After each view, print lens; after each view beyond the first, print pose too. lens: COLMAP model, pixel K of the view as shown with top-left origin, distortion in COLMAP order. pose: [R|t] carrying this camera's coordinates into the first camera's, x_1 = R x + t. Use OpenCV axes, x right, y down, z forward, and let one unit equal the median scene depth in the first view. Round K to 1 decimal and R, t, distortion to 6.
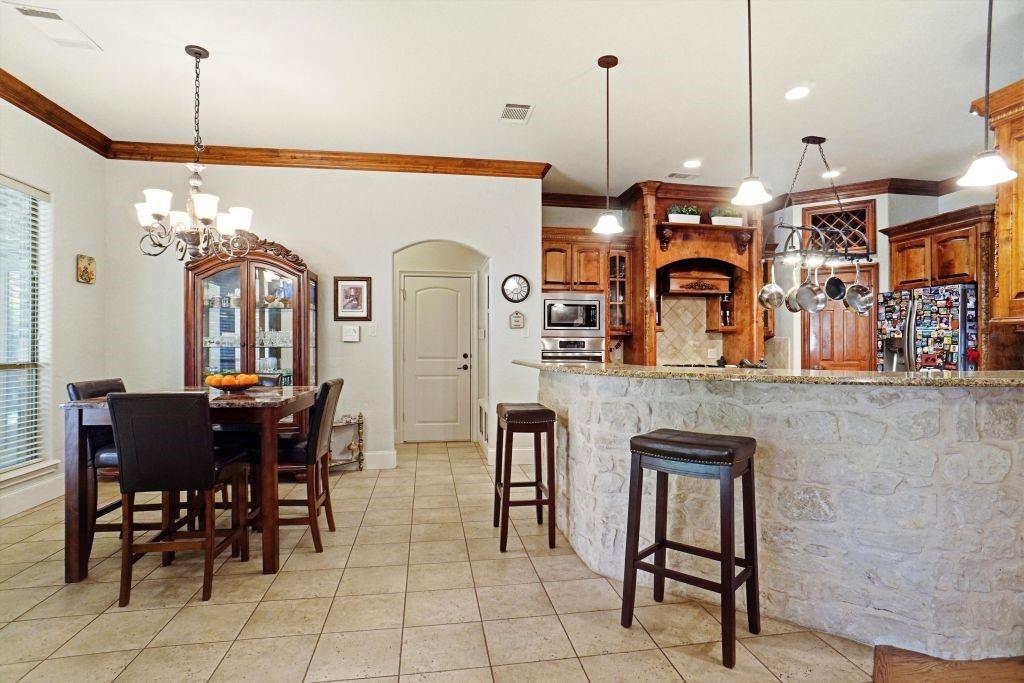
lens RADIAL K [[502.0, 0, 512.0], [0, 502.0, 341.5], [0, 0, 1]] dist [-0.080604, 0.040639]
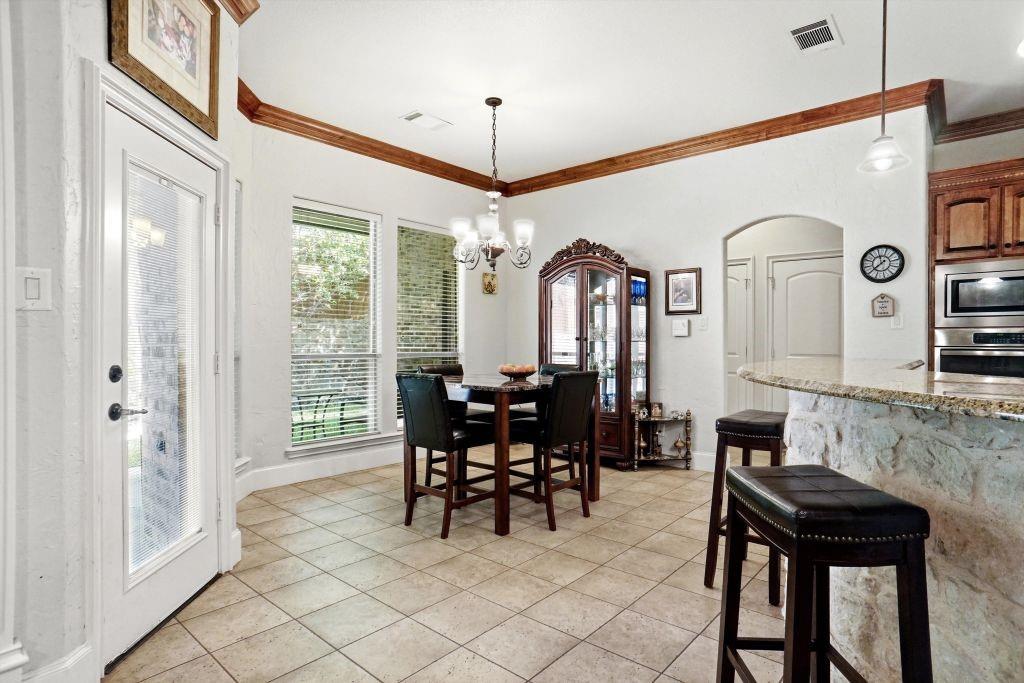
lens RADIAL K [[502.0, 0, 512.0], [0, 502.0, 341.5], [0, 0, 1]] dist [-0.080604, 0.040639]
pose [[0.670022, 0.000868, -0.742340, 0.179929], [0.004859, 0.999973, 0.005555, 0.003992], [0.742325, -0.007329, 0.670000, 0.104268]]
